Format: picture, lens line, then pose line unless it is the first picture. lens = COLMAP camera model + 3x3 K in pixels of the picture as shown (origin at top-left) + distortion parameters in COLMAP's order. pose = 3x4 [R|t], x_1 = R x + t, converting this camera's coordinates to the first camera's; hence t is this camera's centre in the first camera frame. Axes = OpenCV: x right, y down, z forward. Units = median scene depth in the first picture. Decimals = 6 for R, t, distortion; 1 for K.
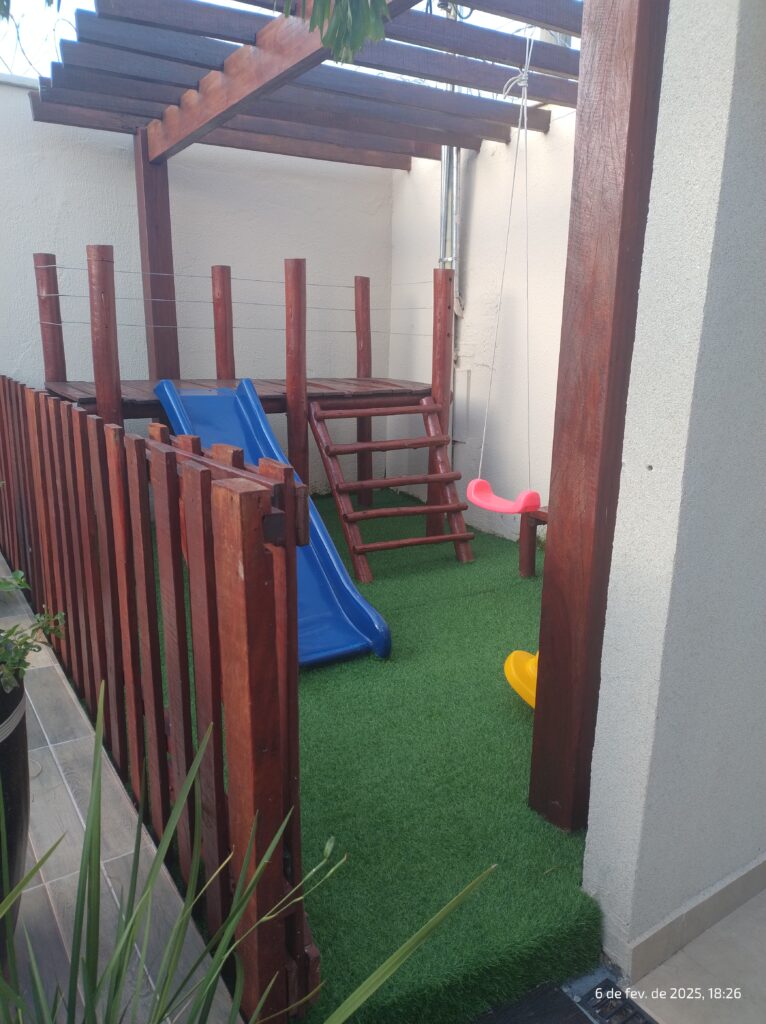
lens RADIAL K [[762.3, 0, 383.0], [0, 762.3, 512.0], [0, 0, 1]] dist [0.109124, -0.172736]
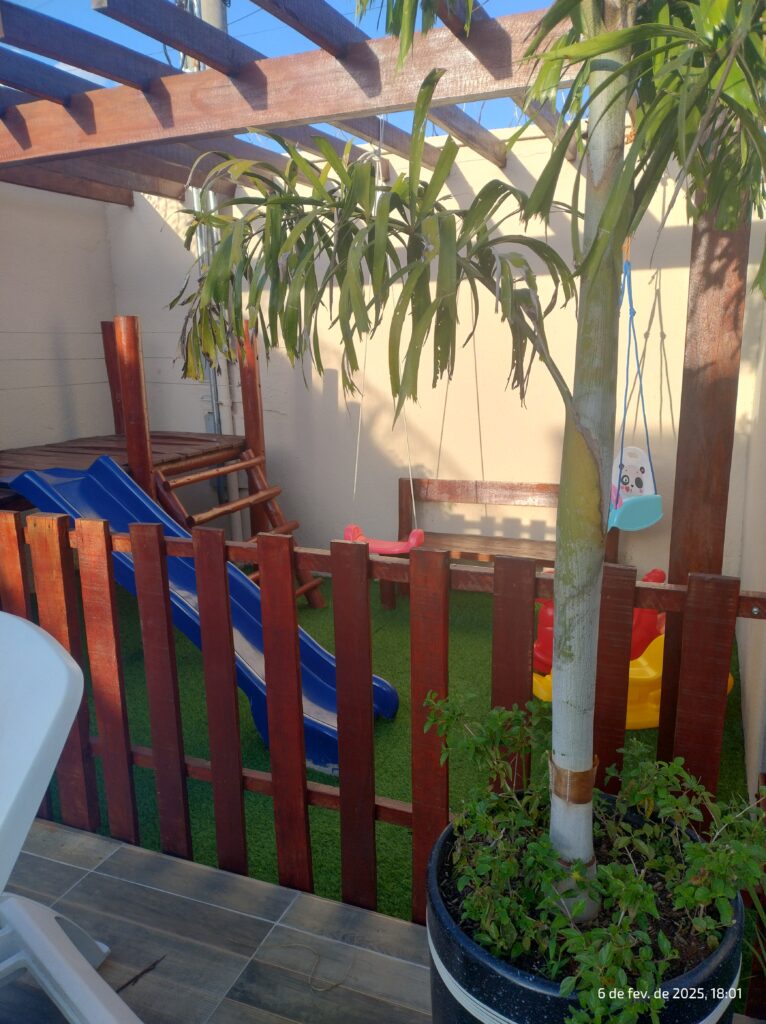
lens RADIAL K [[762.3, 0, 383.0], [0, 762.3, 512.0], [0, 0, 1]] dist [0.109124, -0.172736]
pose [[0.800016, -0.165336, 0.576748, -0.377137], [0.167343, 0.984623, 0.050137, -0.088501], [-0.576169, 0.056404, 0.815382, 0.101165]]
